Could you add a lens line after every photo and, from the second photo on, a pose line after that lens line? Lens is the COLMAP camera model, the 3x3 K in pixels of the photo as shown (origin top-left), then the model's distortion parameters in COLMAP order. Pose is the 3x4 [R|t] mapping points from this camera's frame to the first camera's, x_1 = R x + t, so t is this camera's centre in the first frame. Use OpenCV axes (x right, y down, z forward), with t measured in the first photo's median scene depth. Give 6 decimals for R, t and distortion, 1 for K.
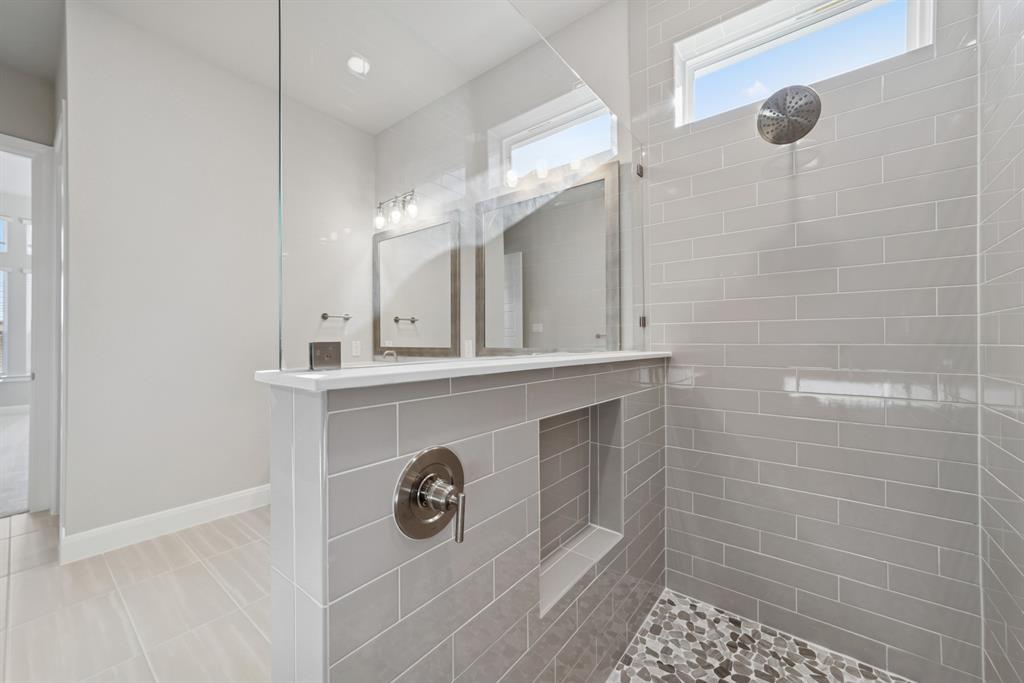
lens RADIAL K [[398.6, 0, 515.4], [0, 398.6, 338.6], [0, 0, 1]] dist [-0.010853, 0.007495]
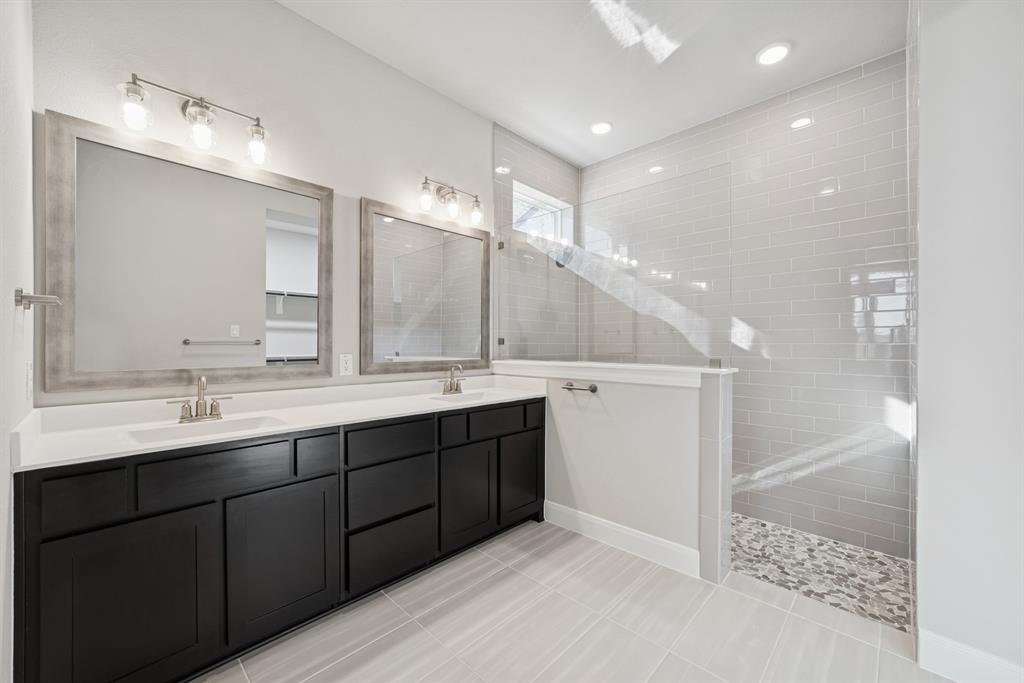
lens RADIAL K [[398.6, 0, 515.4], [0, 398.6, 338.6], [0, 0, 1]] dist [-0.010853, 0.007495]
pose [[0.118076, 0.035259, 0.992378, -1.225323], [0.003840, 0.999346, -0.035963, 0.002449], [-0.992997, 0.008057, 0.117863, 0.762046]]
